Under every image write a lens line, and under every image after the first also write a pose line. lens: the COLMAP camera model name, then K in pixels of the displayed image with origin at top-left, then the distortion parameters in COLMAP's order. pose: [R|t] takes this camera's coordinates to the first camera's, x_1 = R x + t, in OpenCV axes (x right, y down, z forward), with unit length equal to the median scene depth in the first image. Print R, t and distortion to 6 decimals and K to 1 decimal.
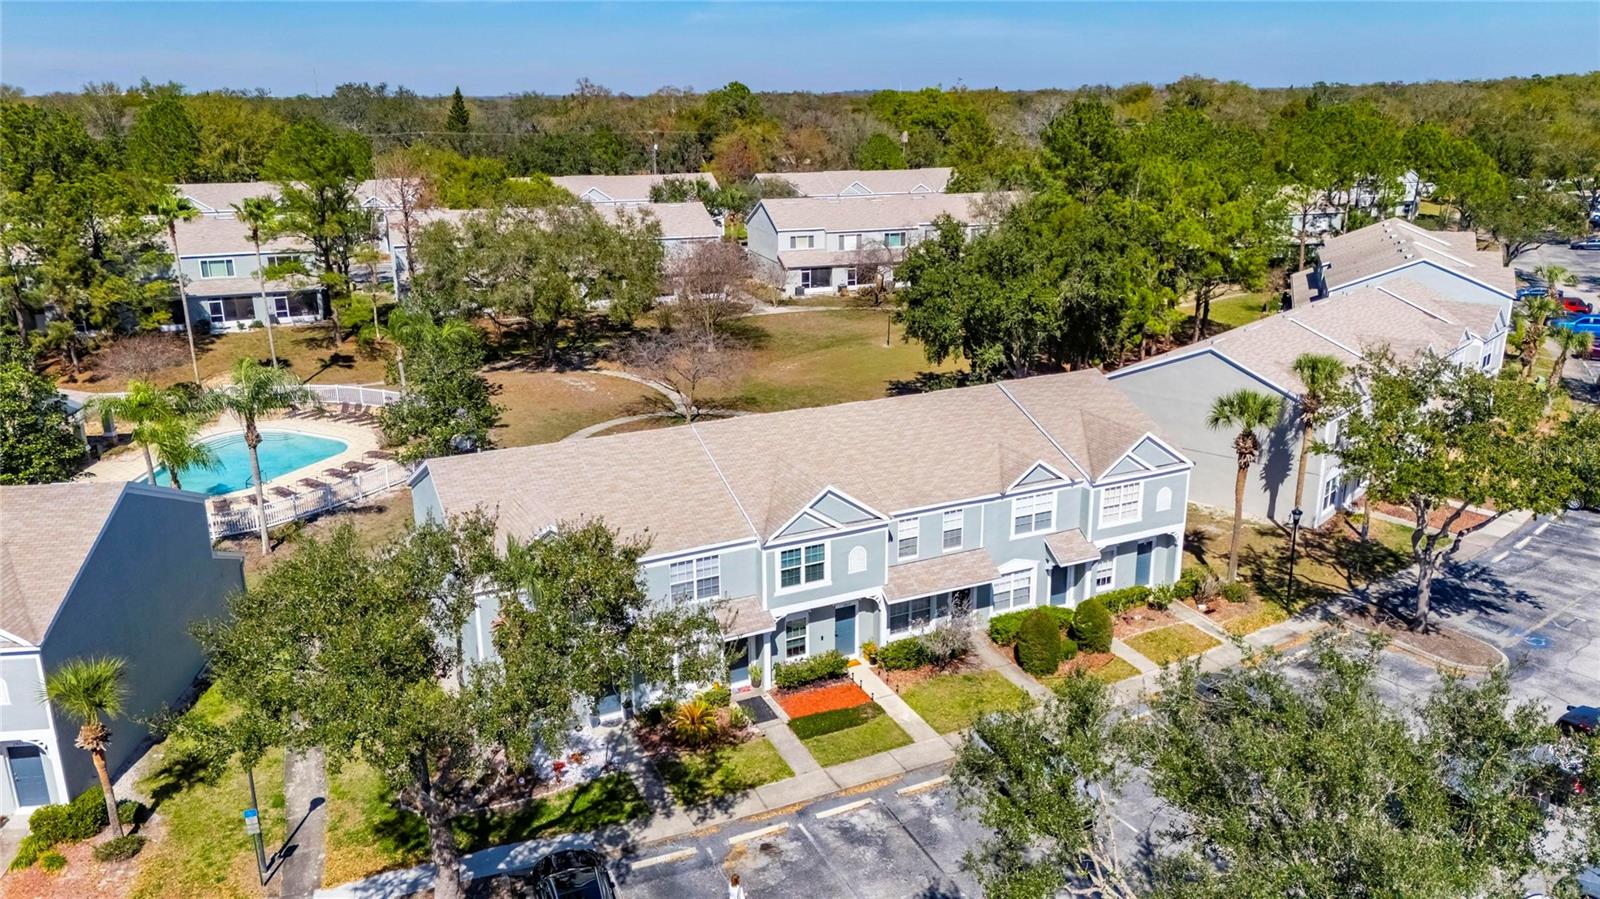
lens RADIAL K [[1171.9, 0, 808.1], [0, 1171.9, 455.2], [0, 0, 1]] dist [0.075755, -0.074459]
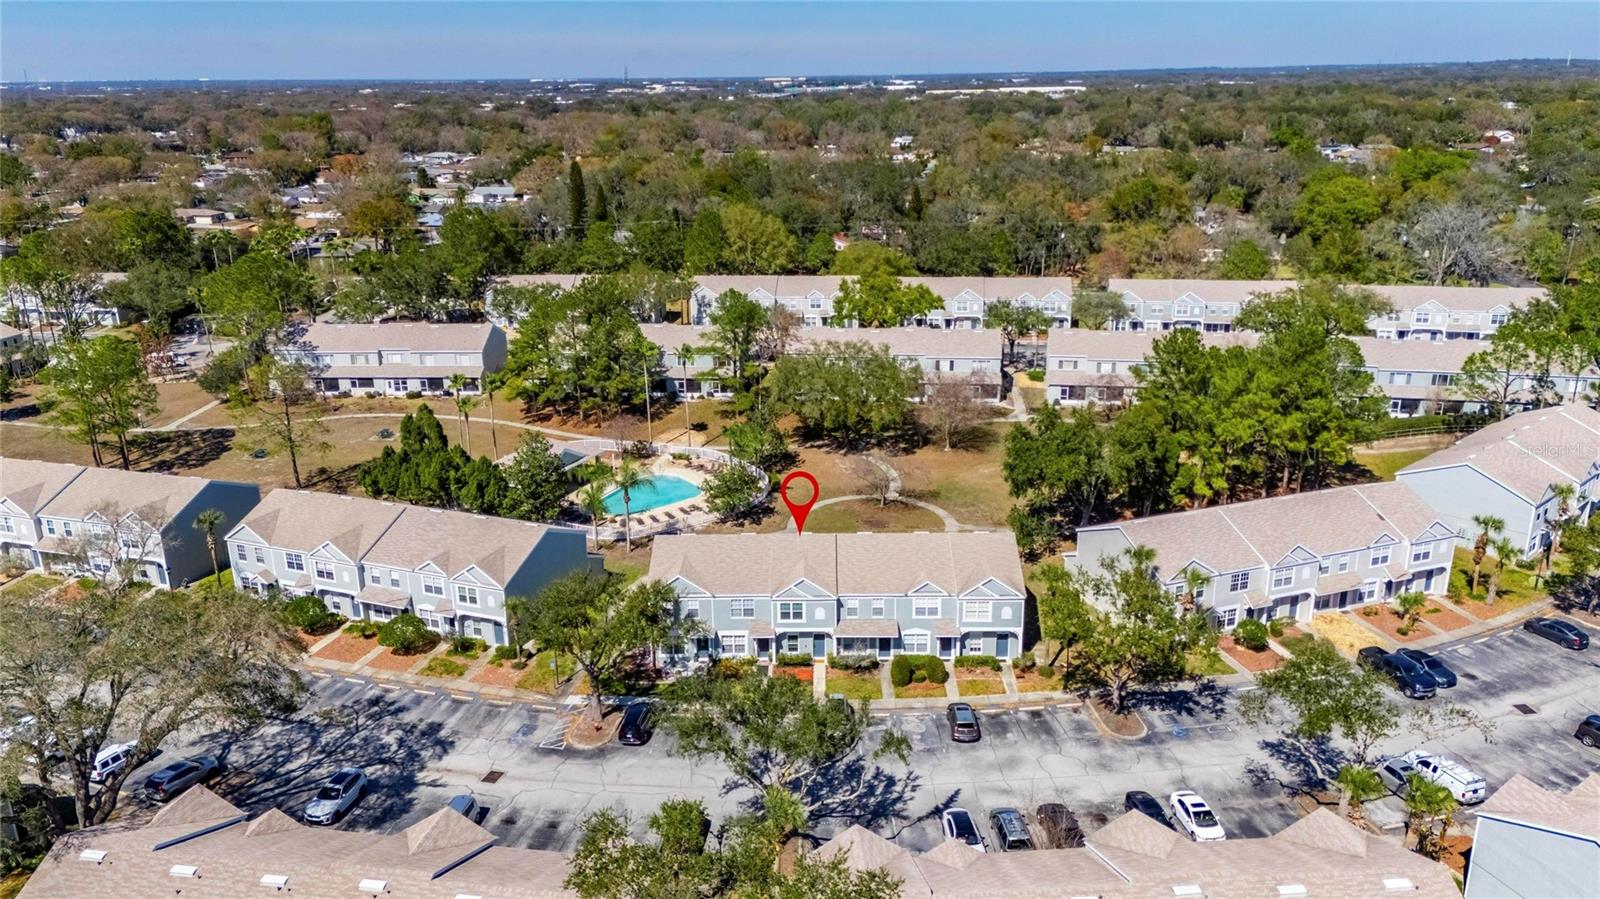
lens RADIAL K [[1171.9, 0, 806.3], [0, 1171.9, 448.7], [0, 0, 1]] dist [0.075755, -0.074459]
pose [[0.886755, 0.134771, -0.442157, 0.848691], [-0.127293, 0.990765, 0.046700, -0.280075], [0.444368, 0.014873, 0.895721, -0.854632]]
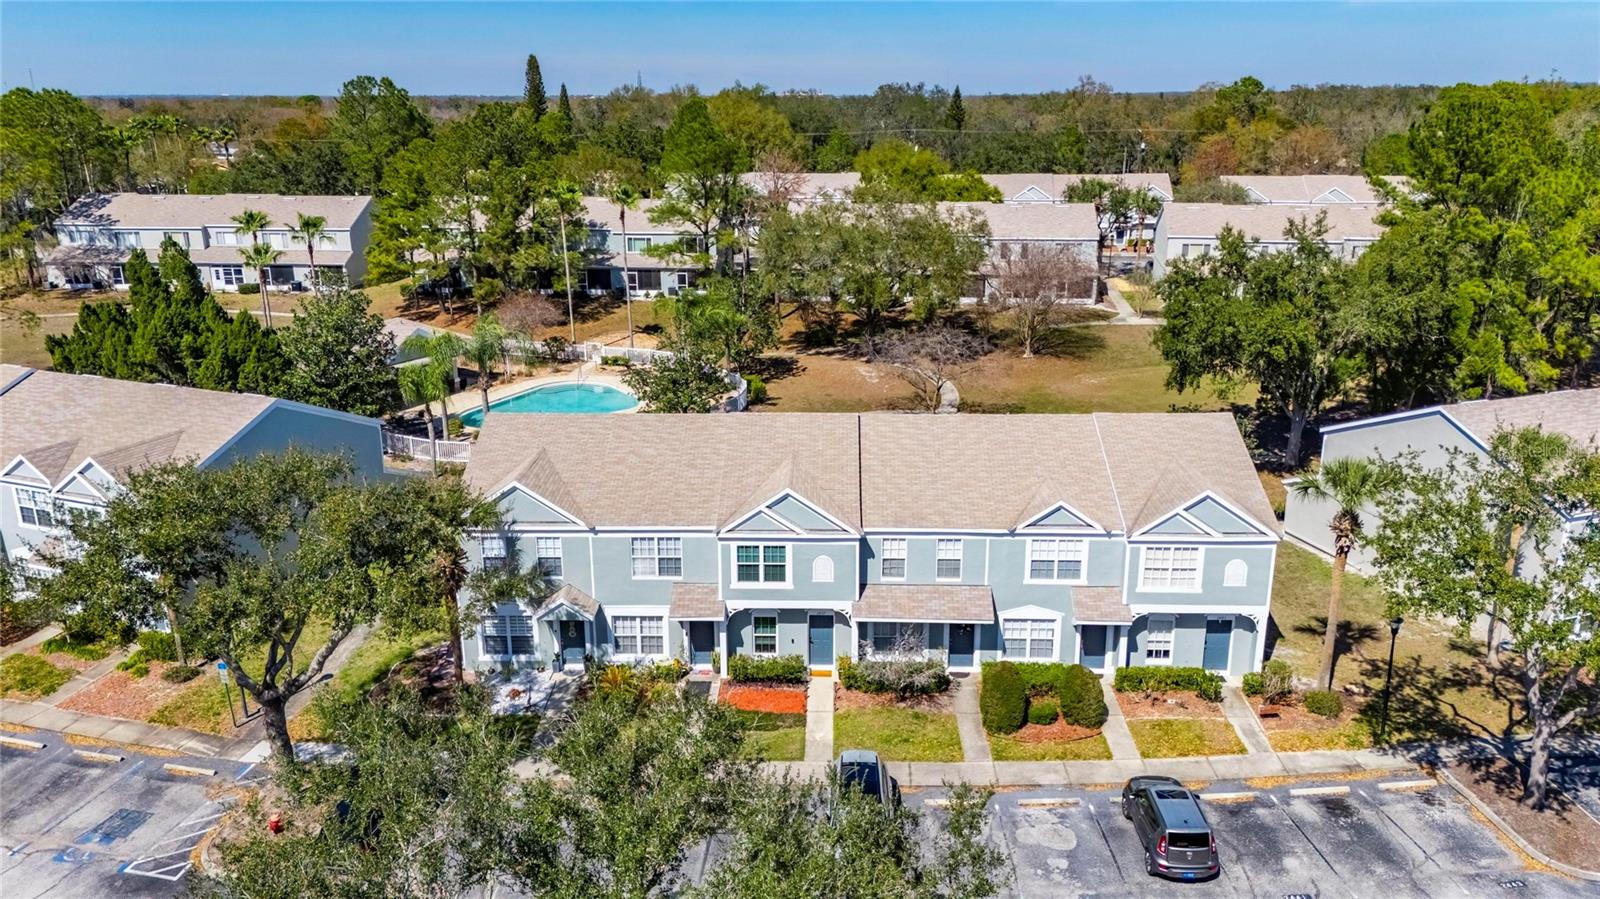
lens RADIAL K [[1171.9, 0, 808.4], [0, 1171.9, 459.1], [0, 0, 1]] dist [0.075755, -0.074459]
pose [[0.880925, 0.142746, -0.451215, 0.422804], [-0.140467, 0.989327, 0.038742, -0.035111], [0.451930, 0.029252, 0.891574, 0.106972]]
